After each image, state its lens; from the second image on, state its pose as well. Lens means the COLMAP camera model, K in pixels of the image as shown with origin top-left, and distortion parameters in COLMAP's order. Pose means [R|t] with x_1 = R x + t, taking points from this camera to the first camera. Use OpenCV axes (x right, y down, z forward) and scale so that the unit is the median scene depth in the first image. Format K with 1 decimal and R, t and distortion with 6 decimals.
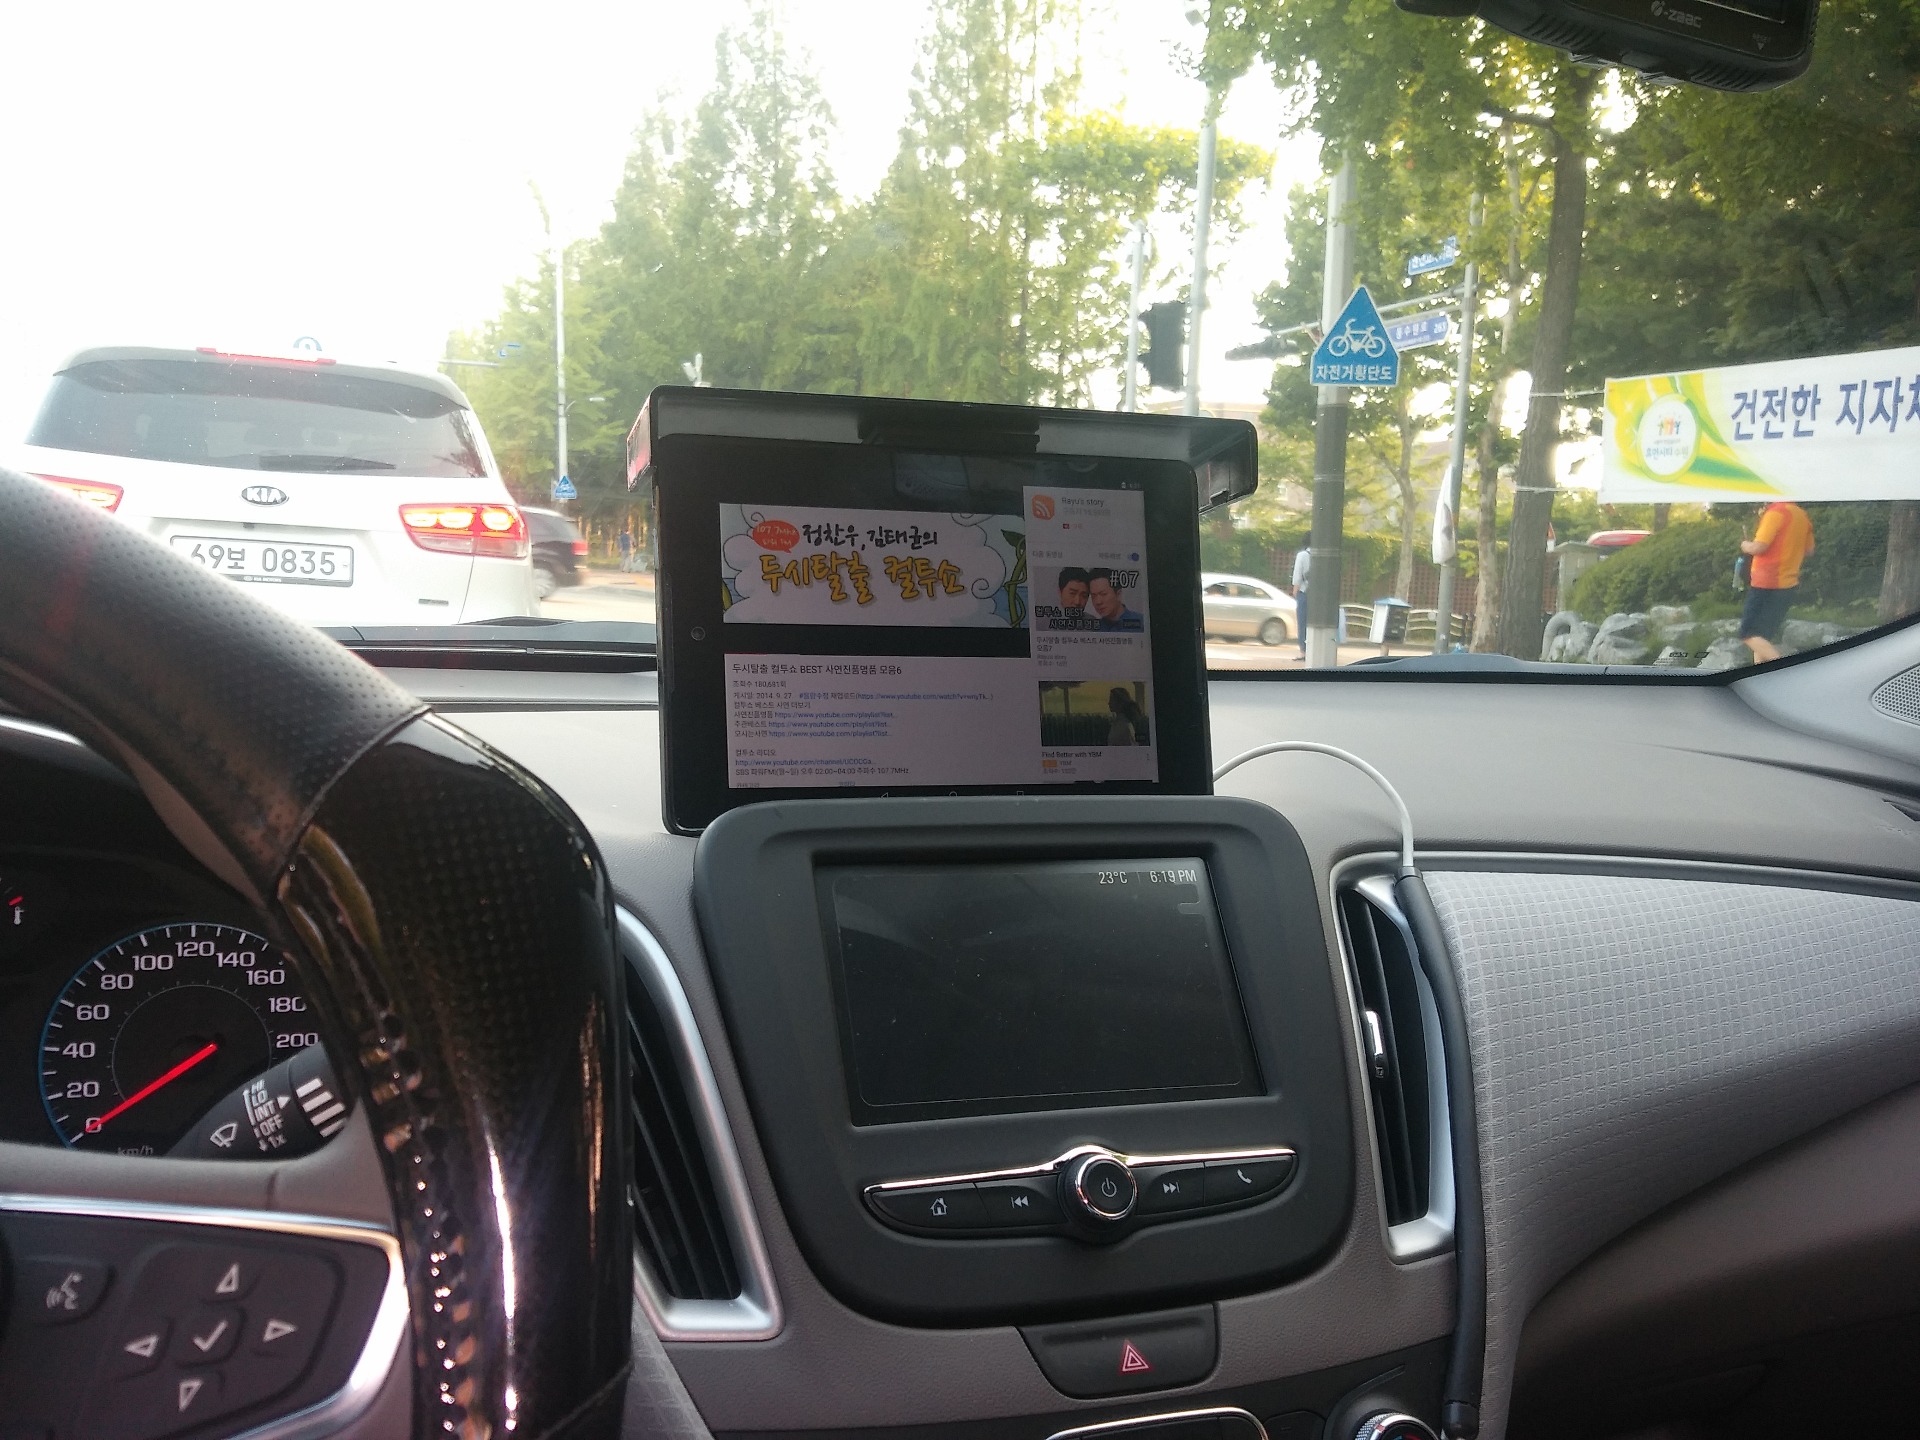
lens RADIAL K [[1775.6, 0, 869.0], [0, 1775.6, 755.3], [0, 0, 1]] dist [0.076897, -0.145219]
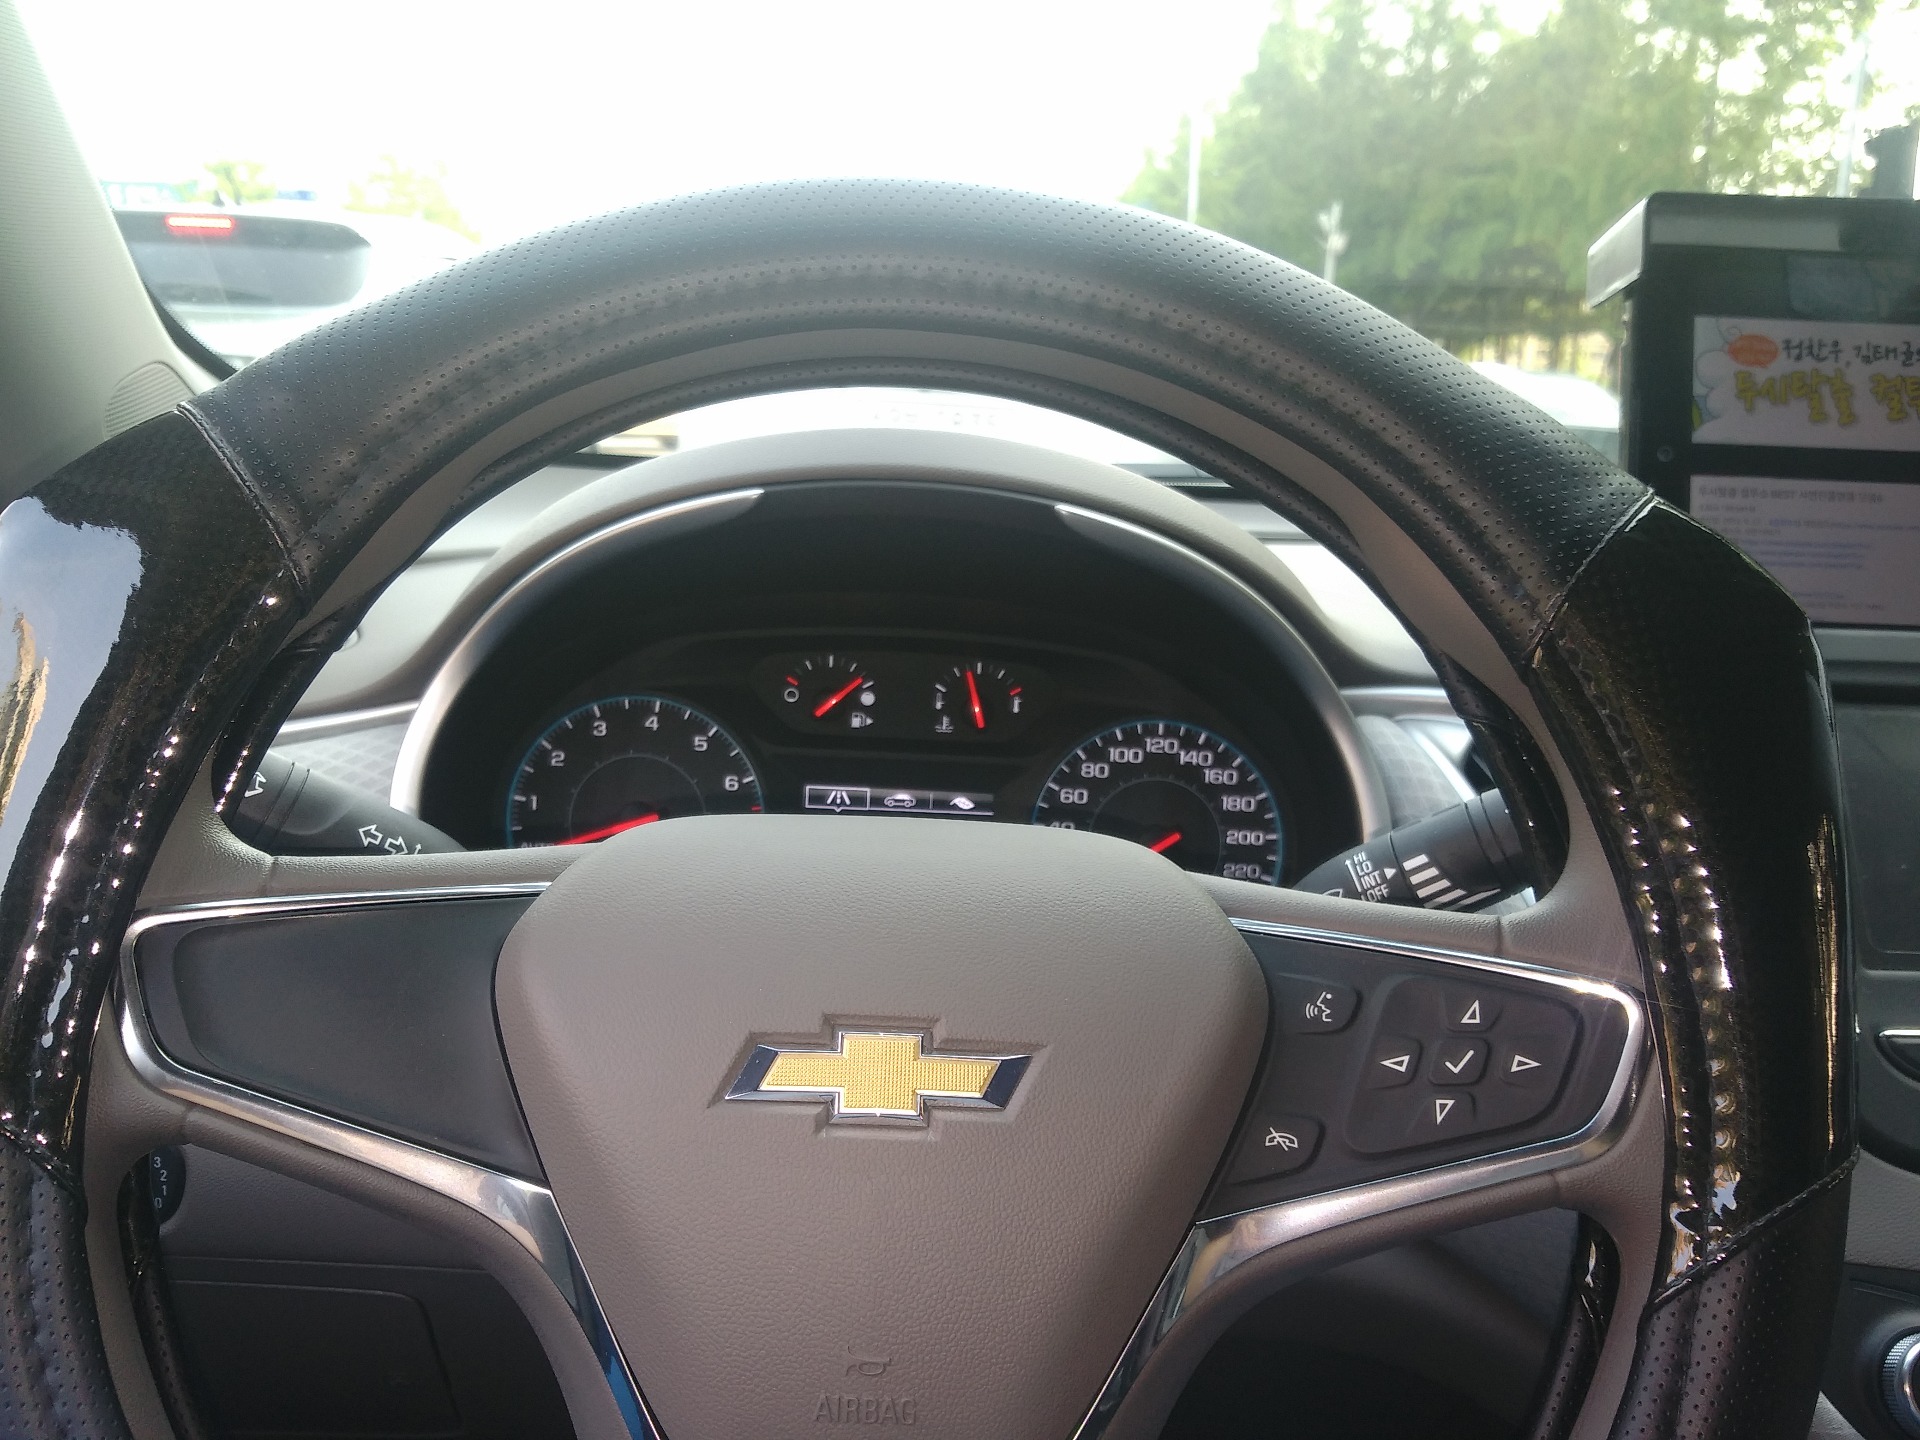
lens RADIAL K [[1775.6, 0, 869.0], [0, 1775.6, 755.3], [0, 0, 1]] dist [0.076897, -0.145219]
pose [[0.945607, 0.060576, -0.319621, -0.178194], [-0.037104, 0.996182, 0.079028, 0.031987], [0.323188, -0.062870, 0.944244, -0.062004]]
